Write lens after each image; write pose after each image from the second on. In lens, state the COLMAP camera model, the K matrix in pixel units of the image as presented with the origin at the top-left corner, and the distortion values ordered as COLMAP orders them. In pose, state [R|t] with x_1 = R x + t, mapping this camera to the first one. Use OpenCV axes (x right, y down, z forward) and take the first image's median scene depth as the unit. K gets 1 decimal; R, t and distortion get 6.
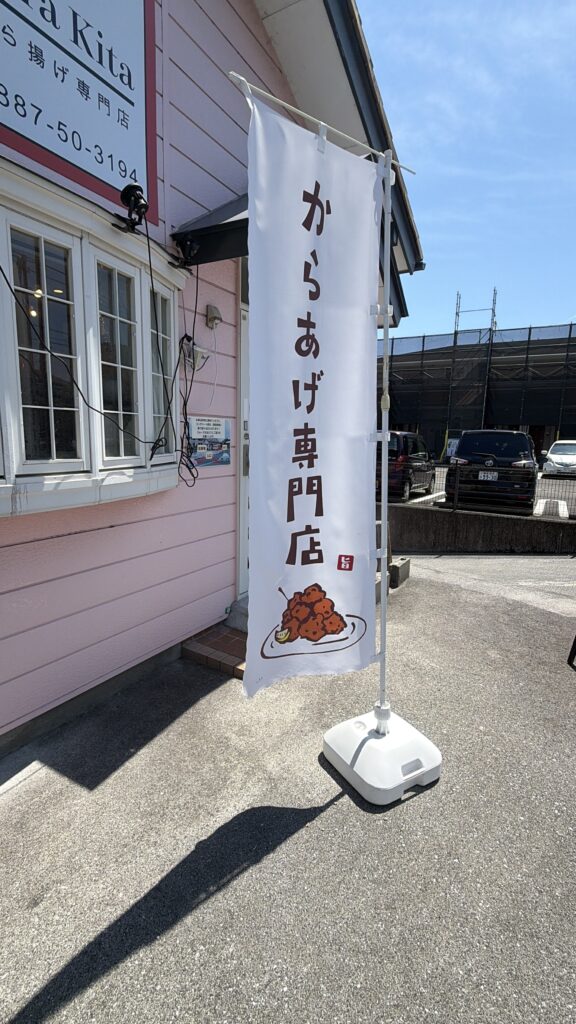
lens RADIAL K [[469.4, 0, 288.7], [0, 469.4, 515.0], [0, 0, 1]] dist [0.000867, -0.000605]
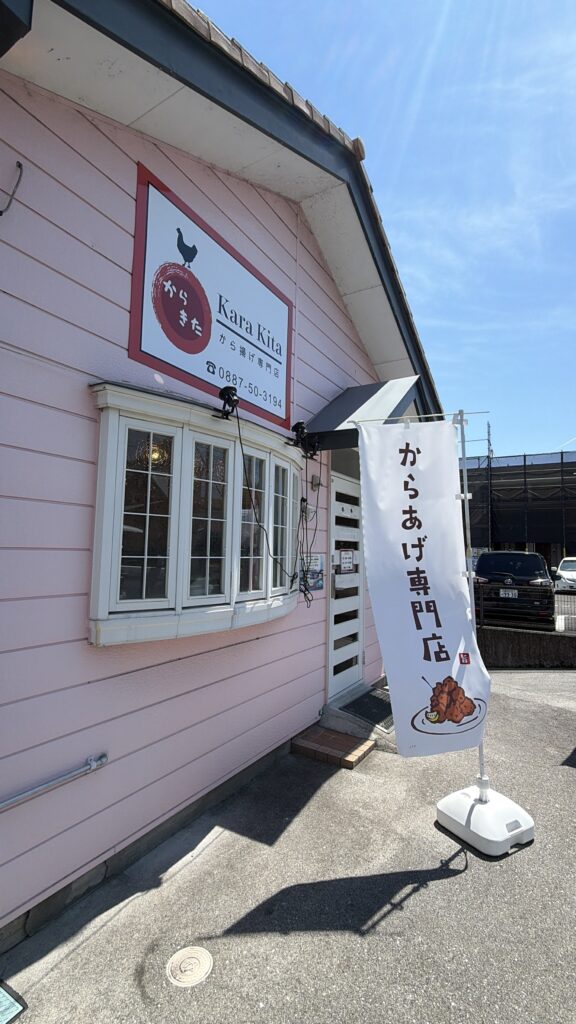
lens RADIAL K [[469.4, 0, 288.7], [0, 469.4, 515.0], [0, 0, 1]] dist [0.000867, -0.000605]
pose [[0.999912, -0.007434, -0.010972, -0.288416], [0.004540, 0.969912, -0.243412, 0.009535], [0.012452, 0.243341, 0.969861, -0.411229]]
